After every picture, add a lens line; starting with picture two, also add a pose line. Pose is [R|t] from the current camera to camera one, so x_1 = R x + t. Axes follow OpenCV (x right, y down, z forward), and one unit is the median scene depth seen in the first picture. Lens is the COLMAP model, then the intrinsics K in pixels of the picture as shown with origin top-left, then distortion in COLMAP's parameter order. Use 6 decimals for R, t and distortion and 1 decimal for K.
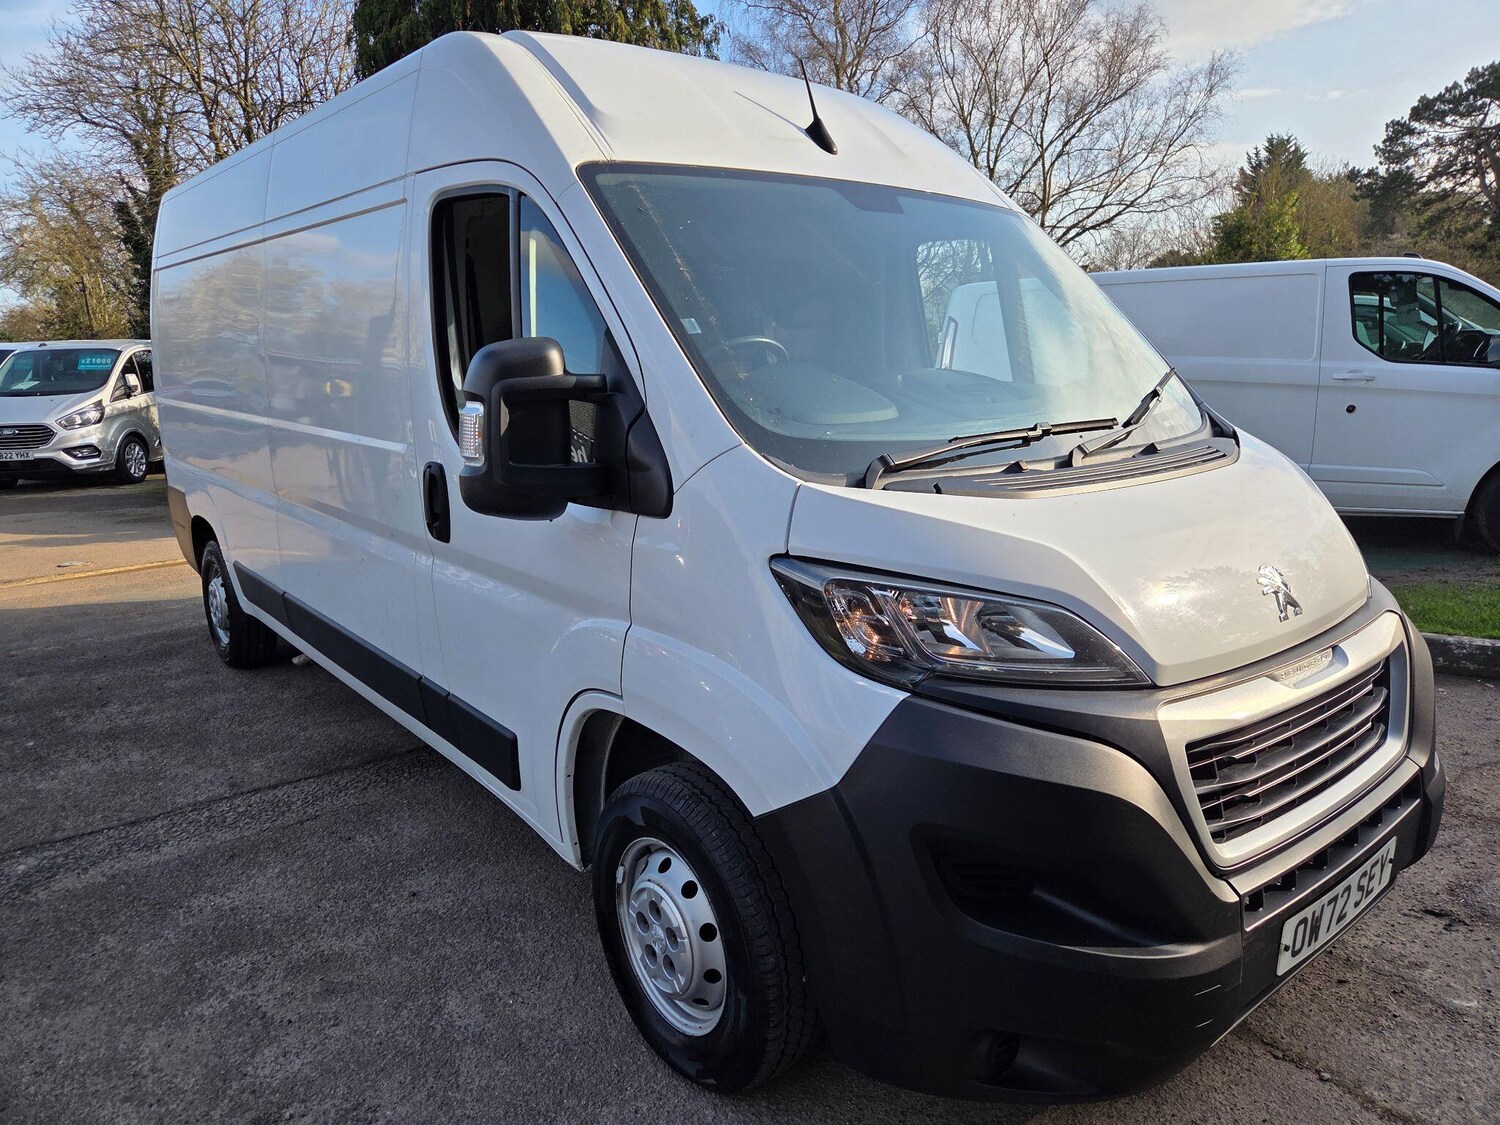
lens RADIAL K [[998.7, 0, 743.9], [0, 998.7, 552.2], [0, 0, 1]] dist [0.073532, -0.062959]
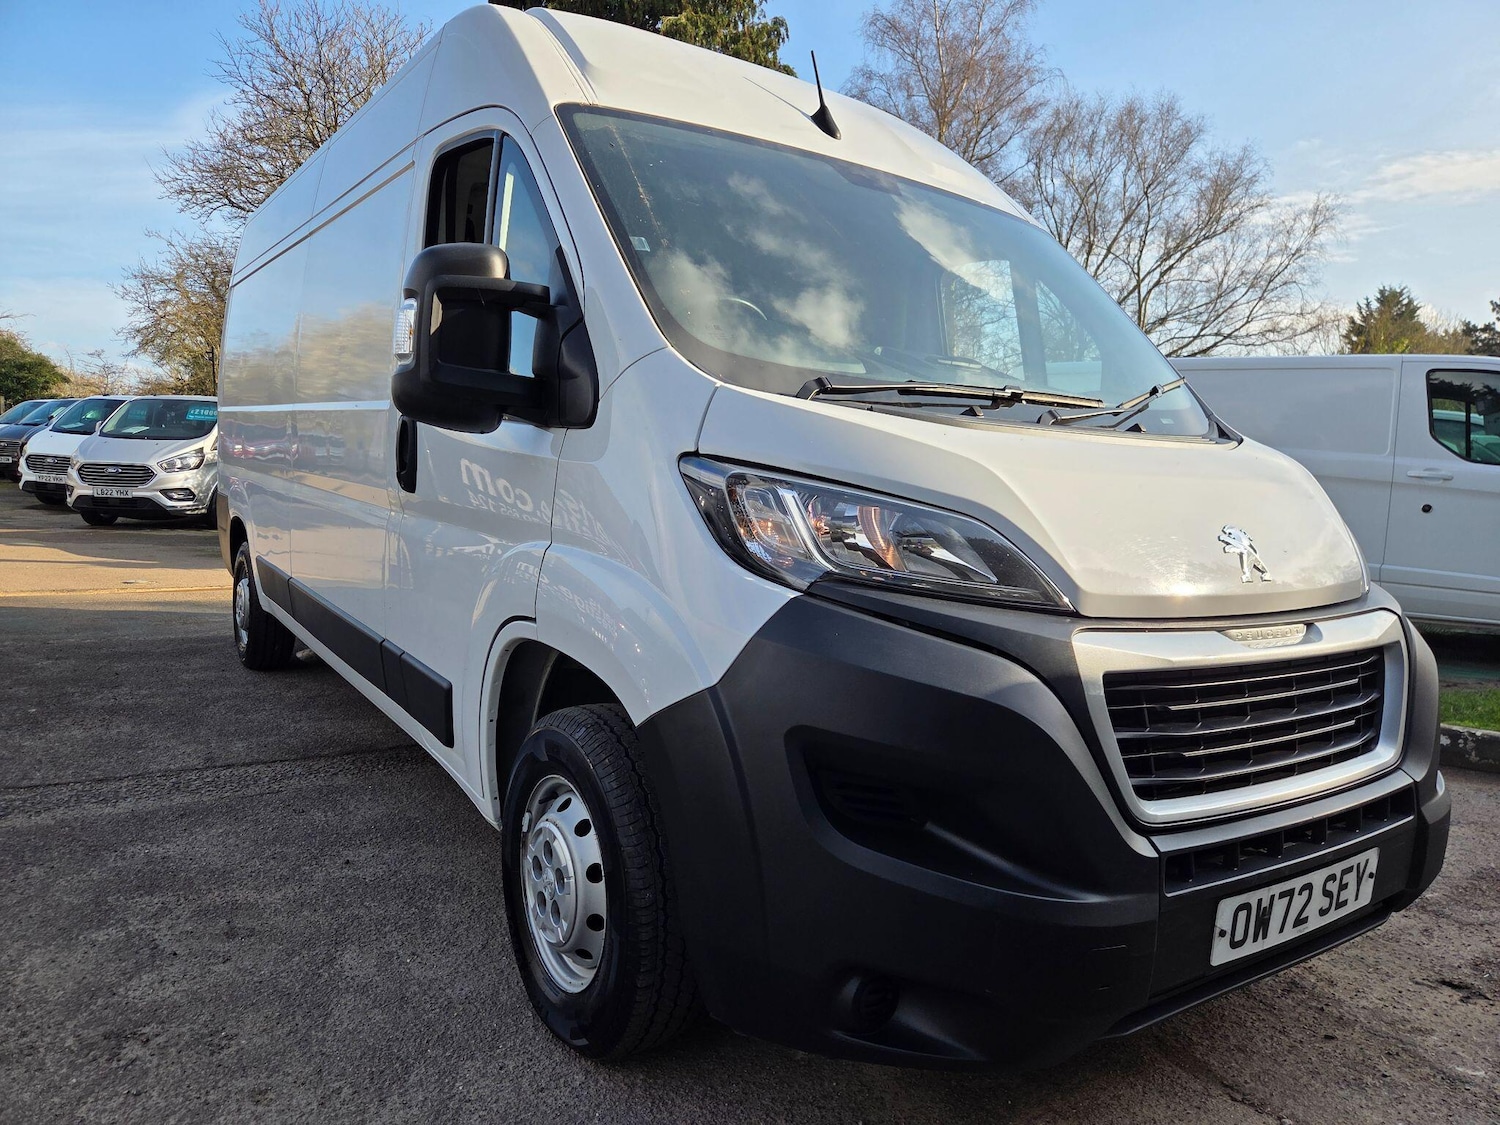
lens RADIAL K [[1002.3, 0, 750.0], [0, 1002.3, 562.5], [0, 0, 1]] dist [0.068013, -0.059507]
pose [[0.994270, 0.074684, -0.076487, 0.125639], [-0.081889, 0.992022, -0.095848, 0.138896], [0.068718, 0.101562, 0.992453, 0.049515]]
